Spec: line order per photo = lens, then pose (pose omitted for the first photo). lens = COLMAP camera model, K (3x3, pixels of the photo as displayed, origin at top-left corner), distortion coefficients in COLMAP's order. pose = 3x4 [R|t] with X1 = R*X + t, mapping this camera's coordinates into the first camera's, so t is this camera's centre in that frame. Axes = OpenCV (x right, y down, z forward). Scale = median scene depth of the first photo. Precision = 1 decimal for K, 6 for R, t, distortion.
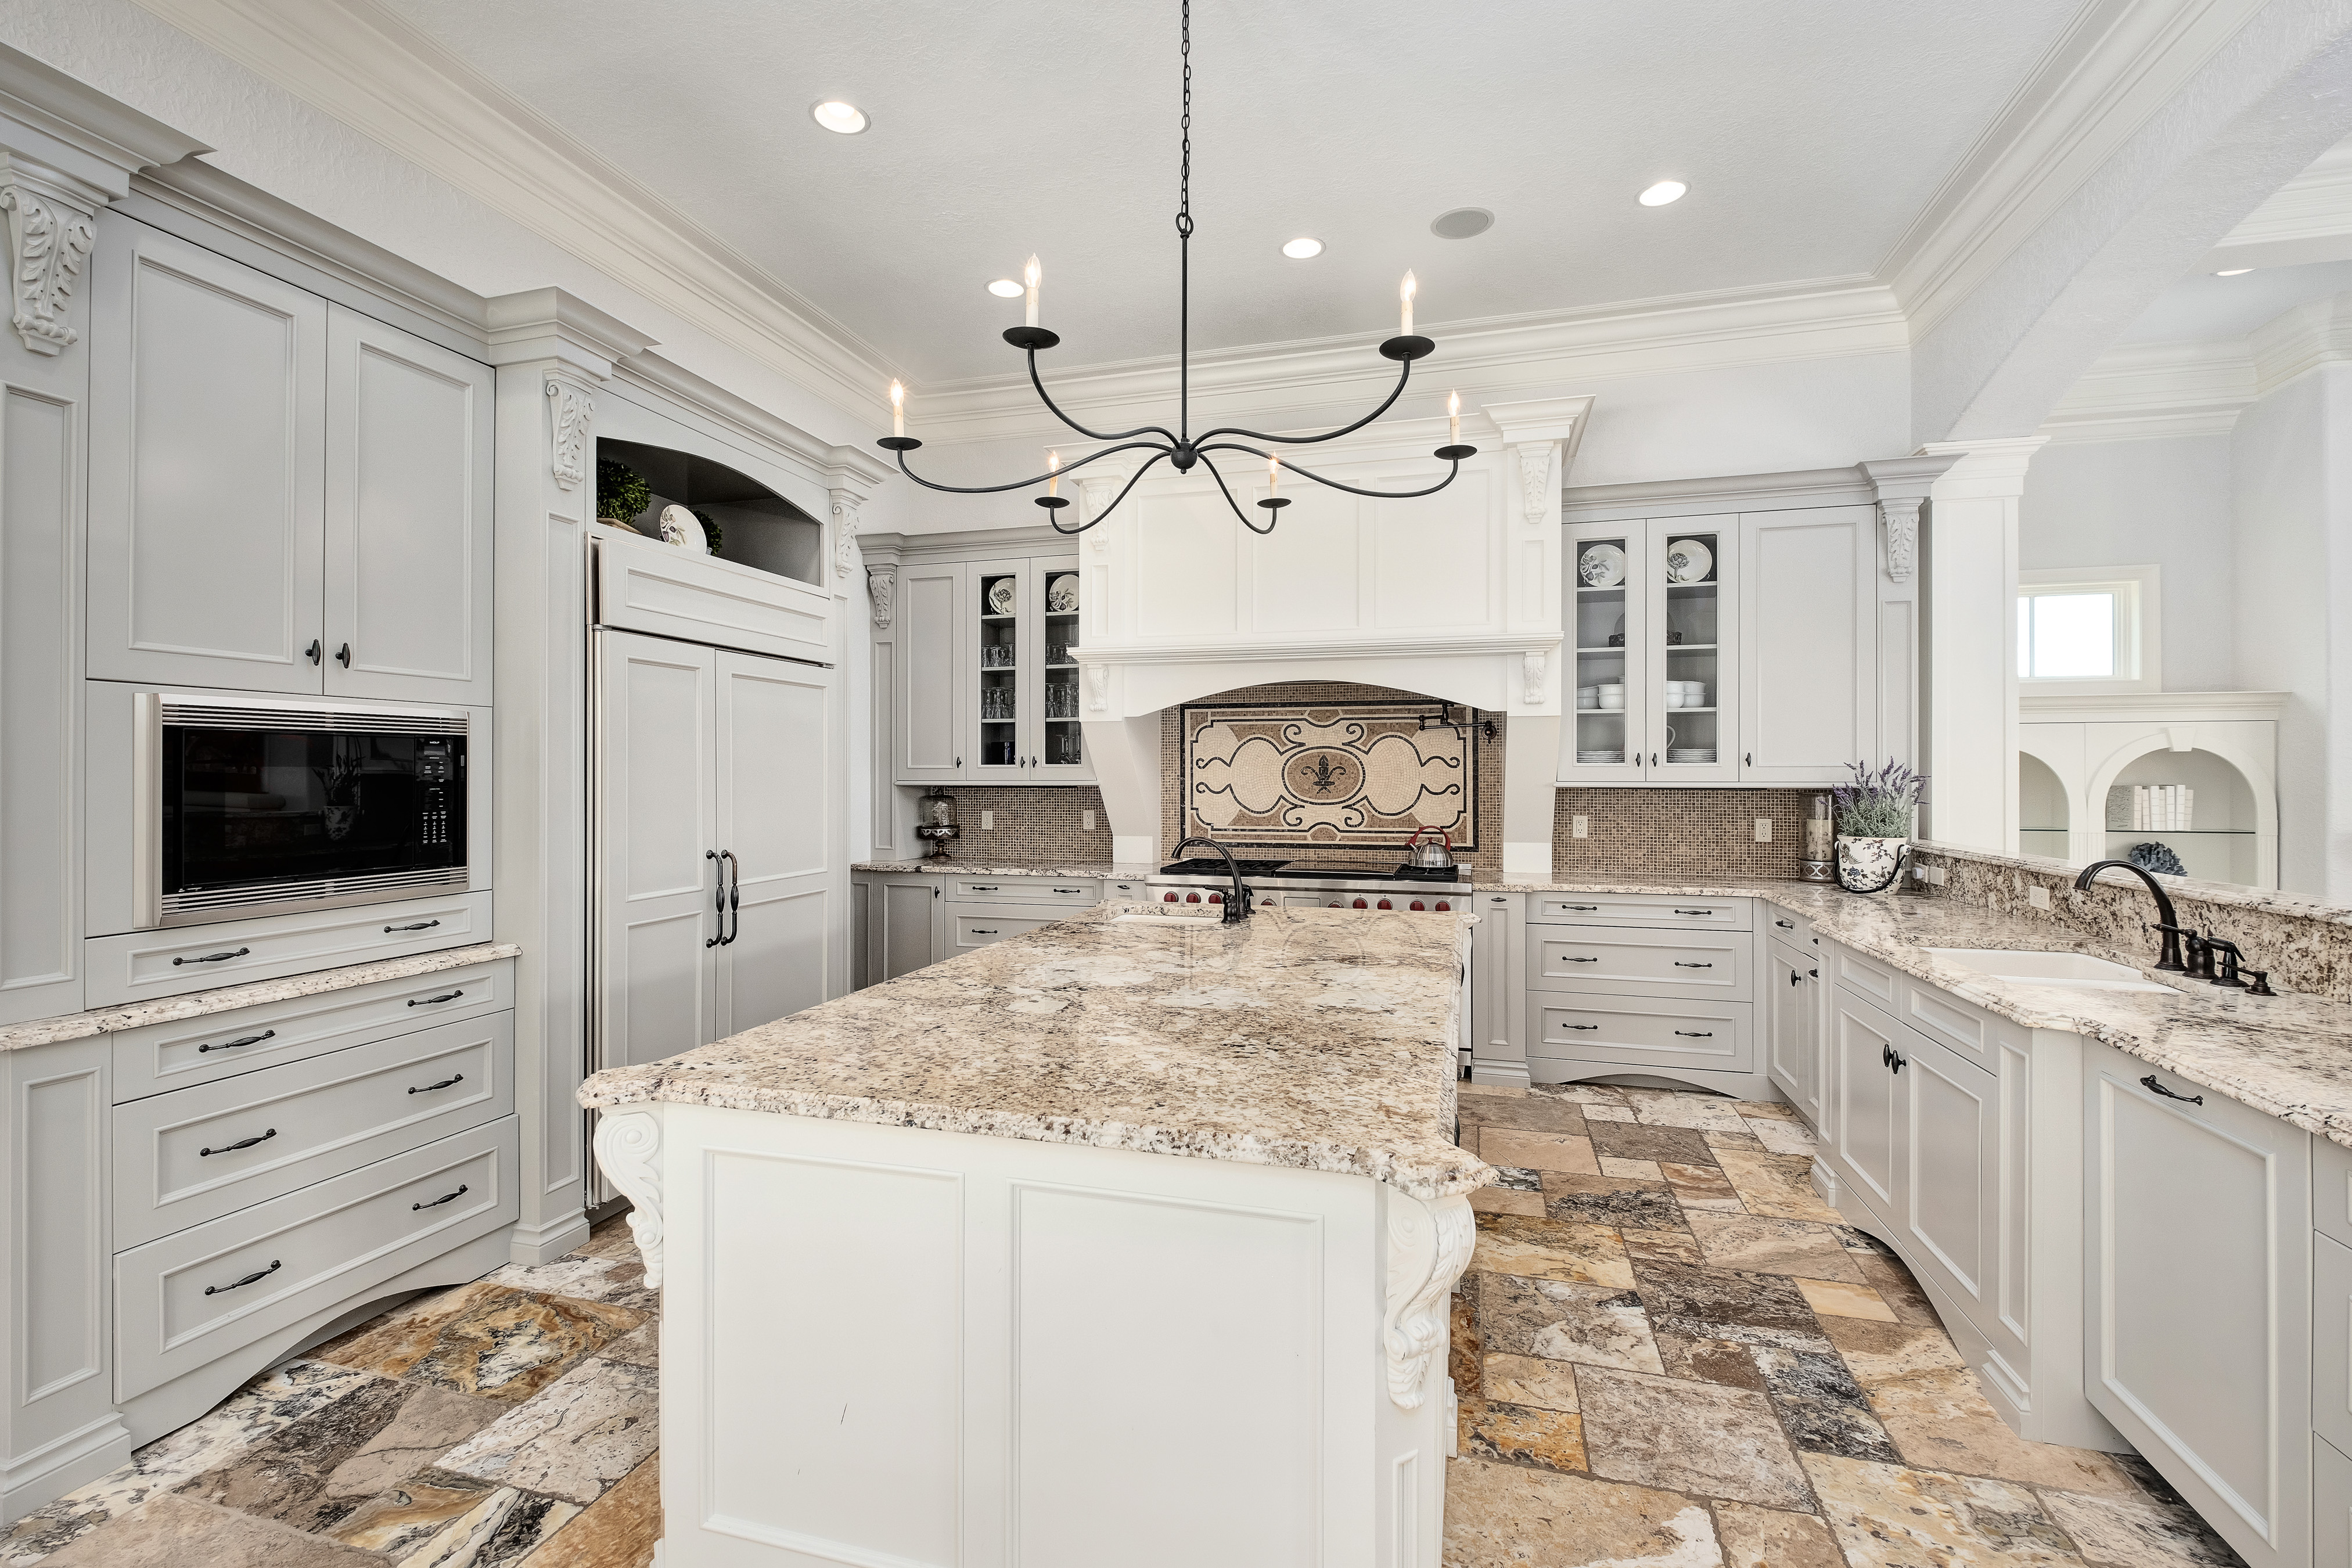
lens RADIAL K [[1016.4, 0, 1189.1], [0, 1016.4, 772.2], [0, 0, 1]] dist [0.001075, -0.005825]
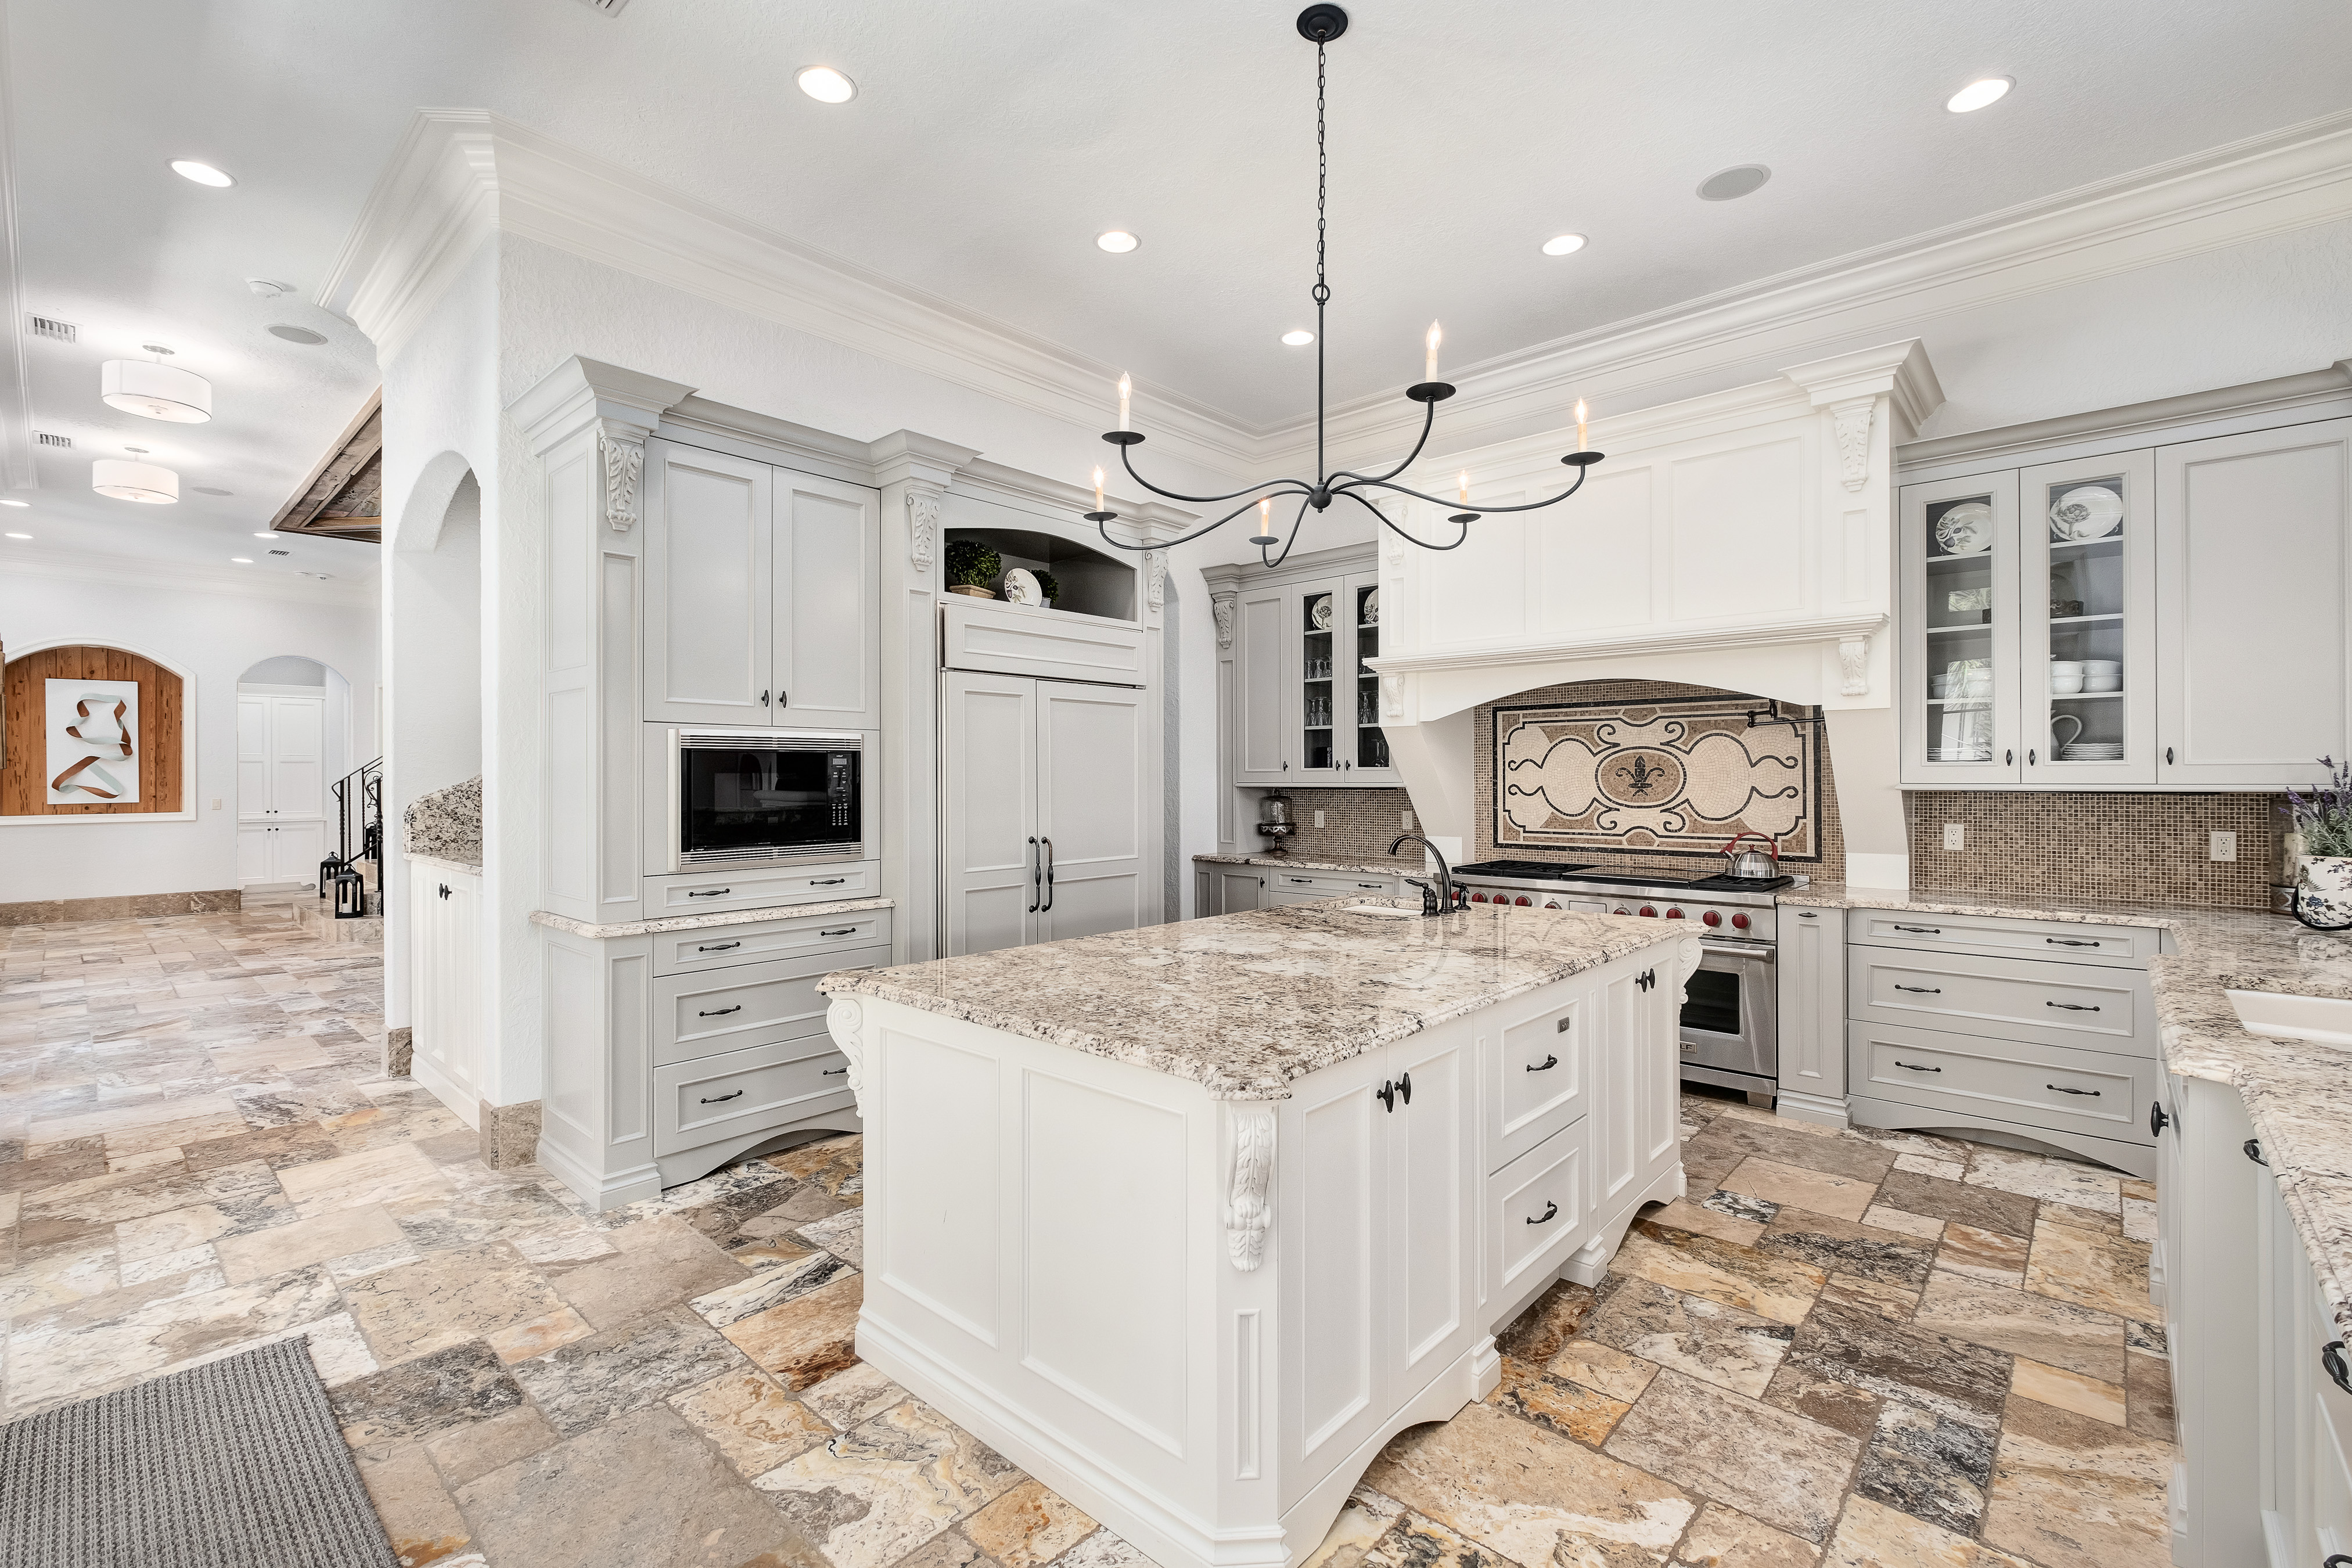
lens RADIAL K [[1026.3, 0, 1190.0], [0, 1026.3, 775.4], [0, 0, 1]] dist [-0.001024, -0.006494]
pose [[0.896116, -0.003203, -0.443809, 0.273409], [0.003487, 0.999994, -0.000175, 0.000328], [0.443807, -0.001390, 0.896121, -0.069897]]
